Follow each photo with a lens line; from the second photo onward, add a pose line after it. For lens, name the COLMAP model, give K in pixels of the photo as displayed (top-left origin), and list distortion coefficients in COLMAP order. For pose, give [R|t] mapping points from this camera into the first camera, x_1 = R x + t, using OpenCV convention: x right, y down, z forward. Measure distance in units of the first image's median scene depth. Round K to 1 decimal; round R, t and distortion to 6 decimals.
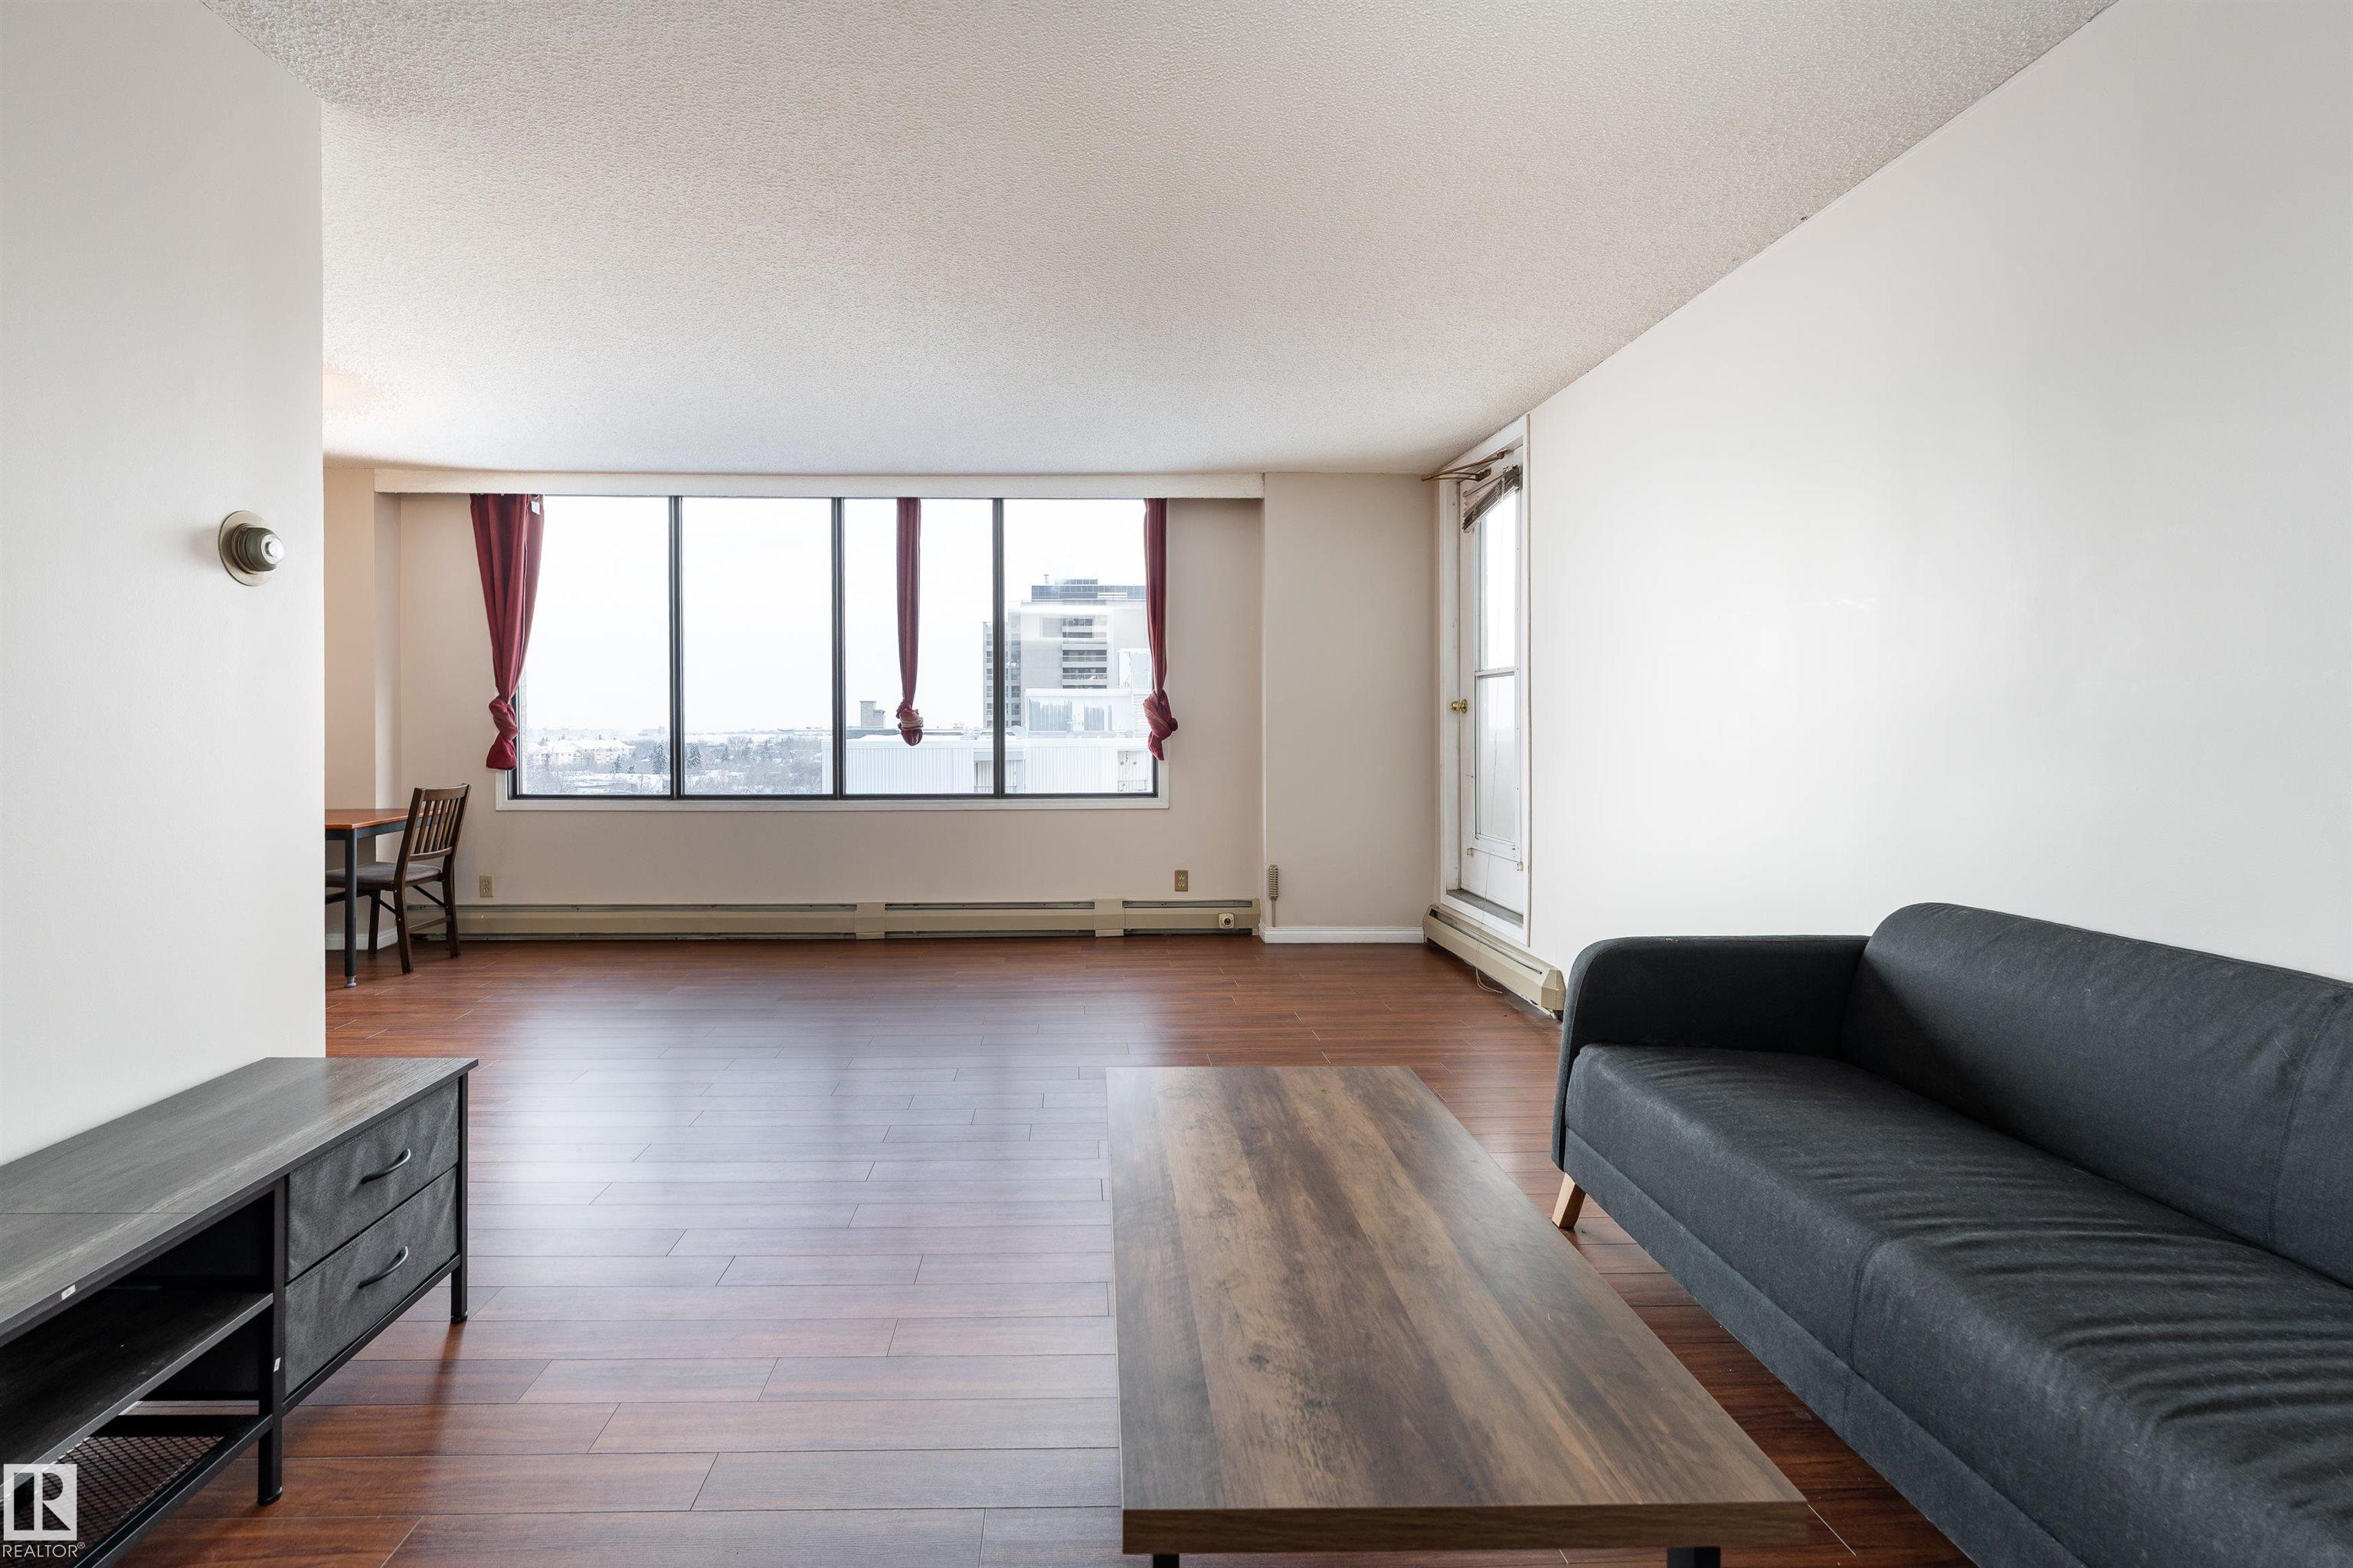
lens RADIAL K [[1031.8, 0, 1115.3], [0, 1031.8, 728.7], [0, 0, 1]] dist [-0.003338, -0.000568]
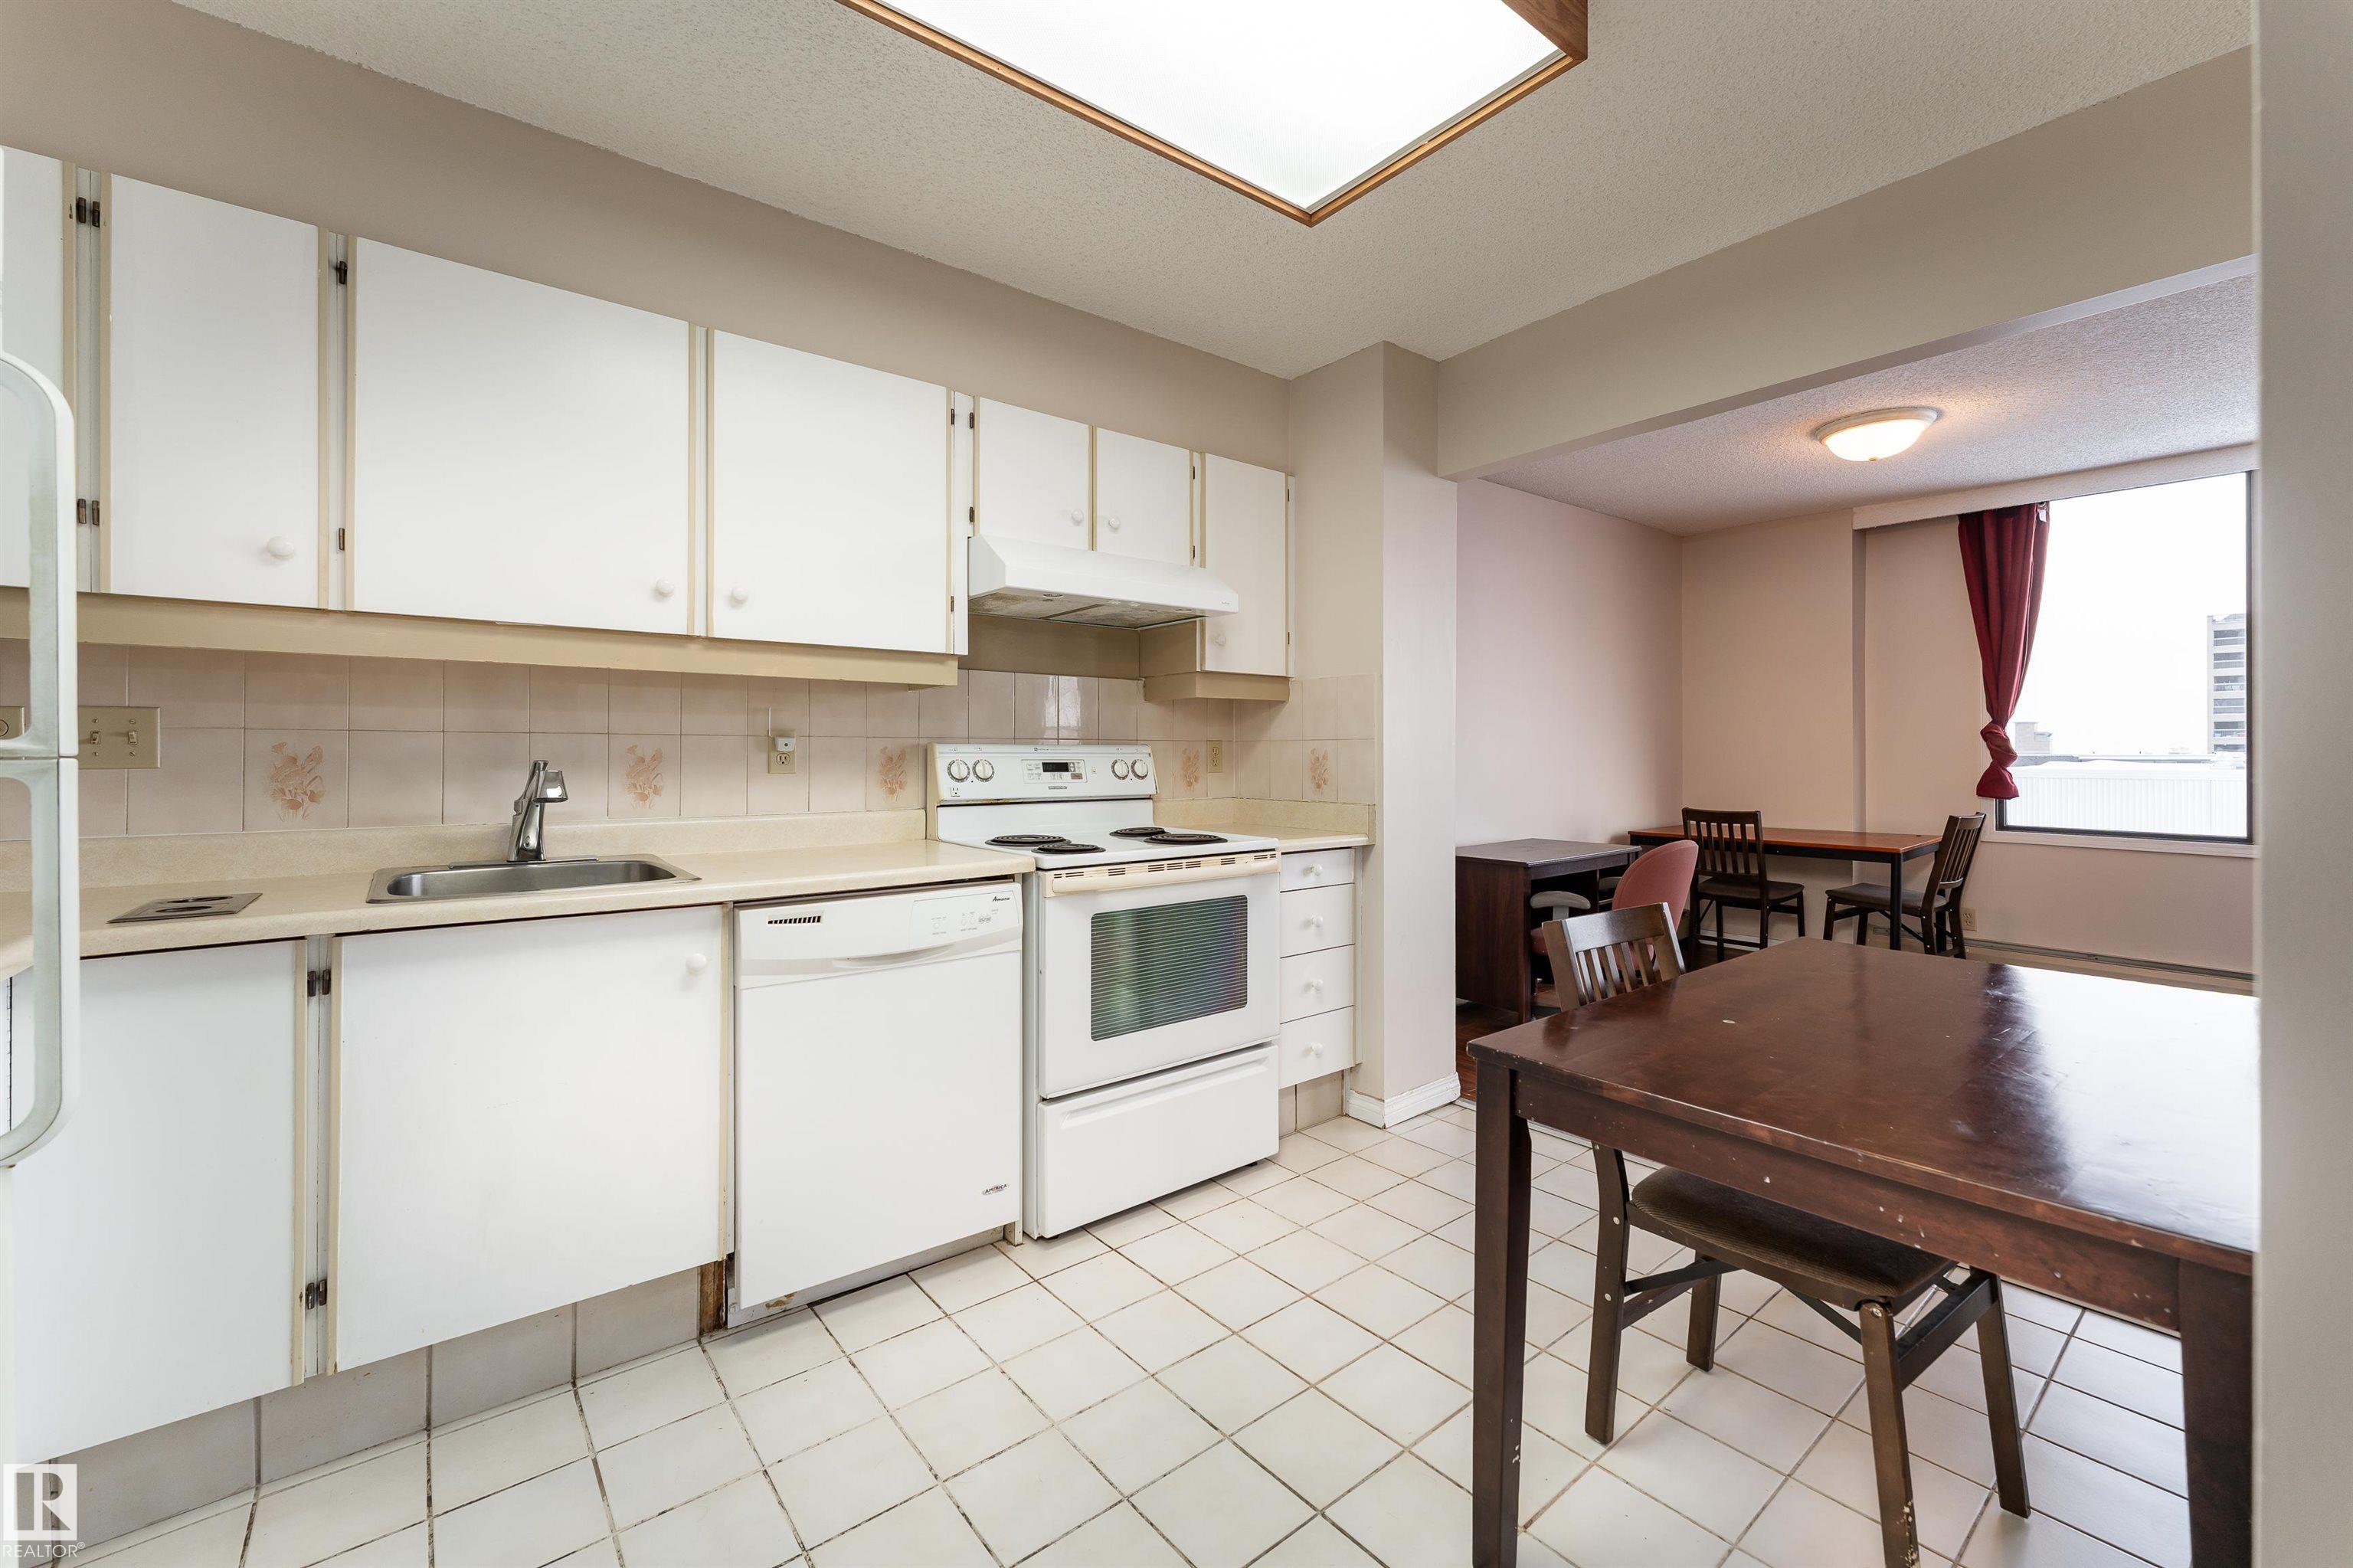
lens RADIAL K [[940.4, 0, 1162.1], [0, 940.4, 755.2], [0, 0, 1]] dist [-0.000004, -0.000045]
pose [[0.584353, 0.004317, -0.811488, -0.335223], [-0.002838, 0.999991, 0.003277, -0.001396], [0.811494, 0.000388, 0.584360, -0.126480]]
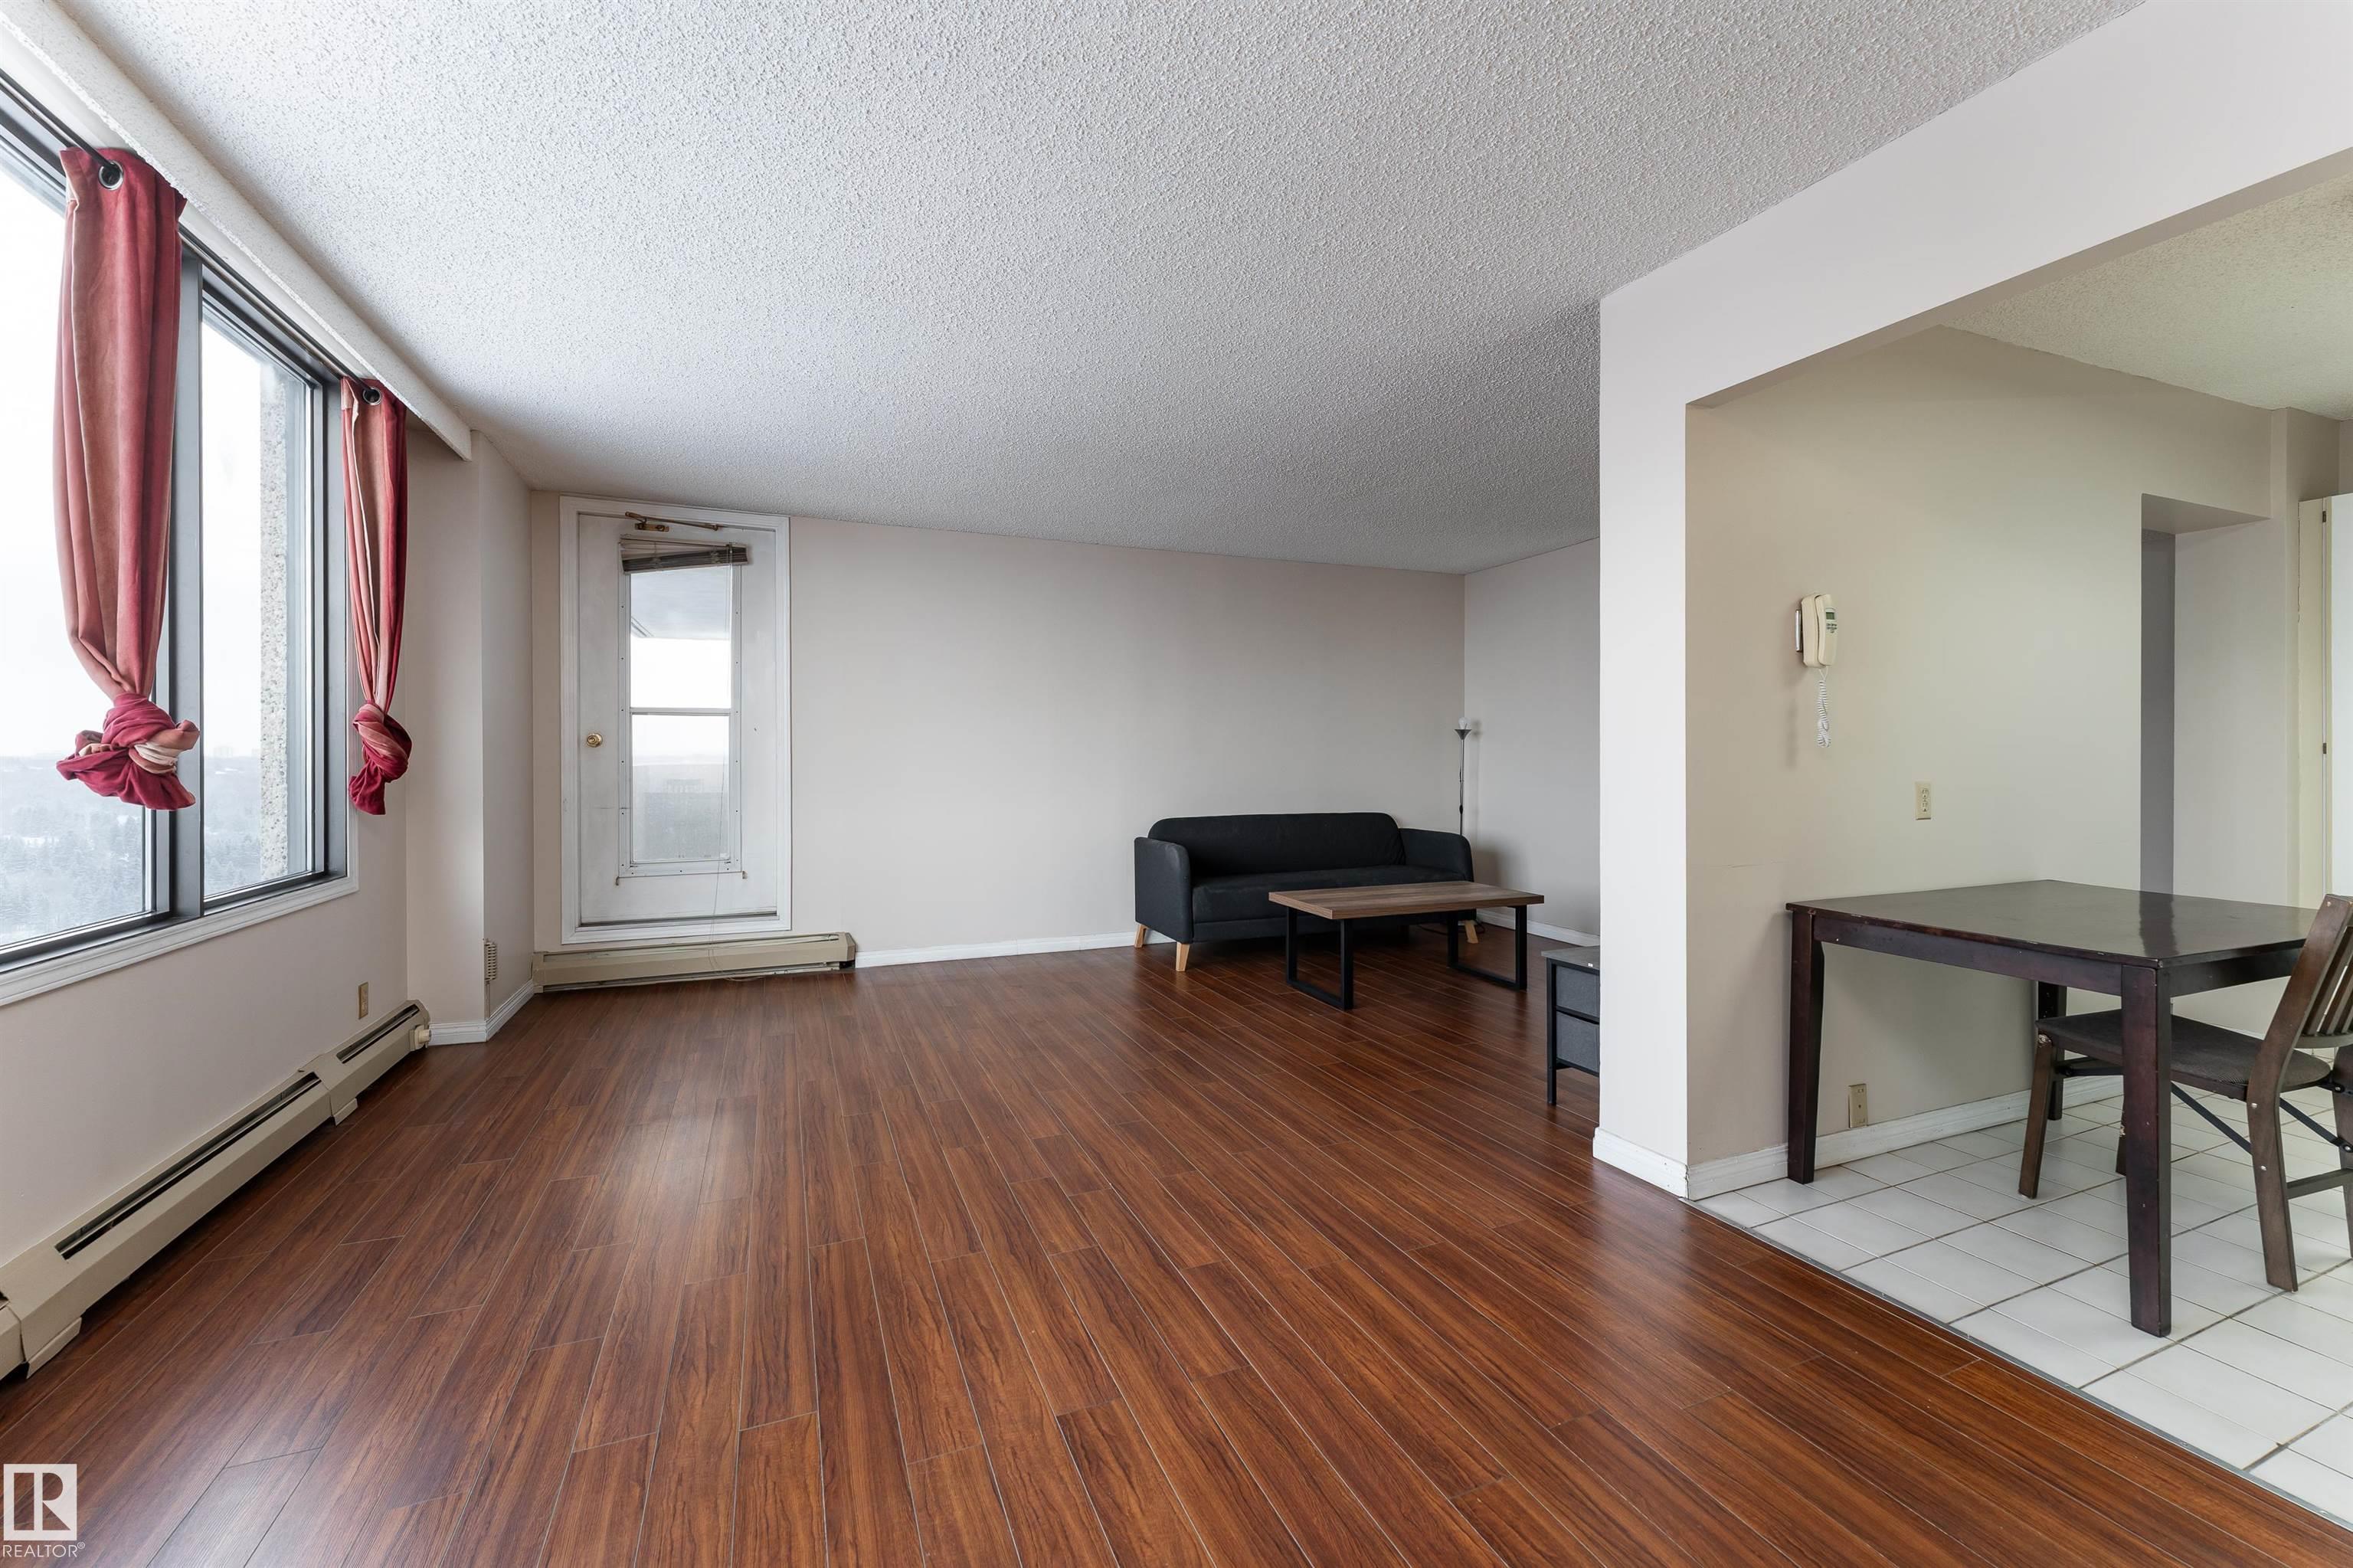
lens RADIAL K [[940.4, 0, 1162.1], [0, 940.4, 755.2], [0, 0, 1]] dist [-0.000004, -0.000045]
pose [[-0.340596, 0.002193, 0.940207, -0.682193], [0.004147, 0.999991, -0.000830, -0.004071], [-0.940201, 0.003616, -0.340602, 0.752845]]
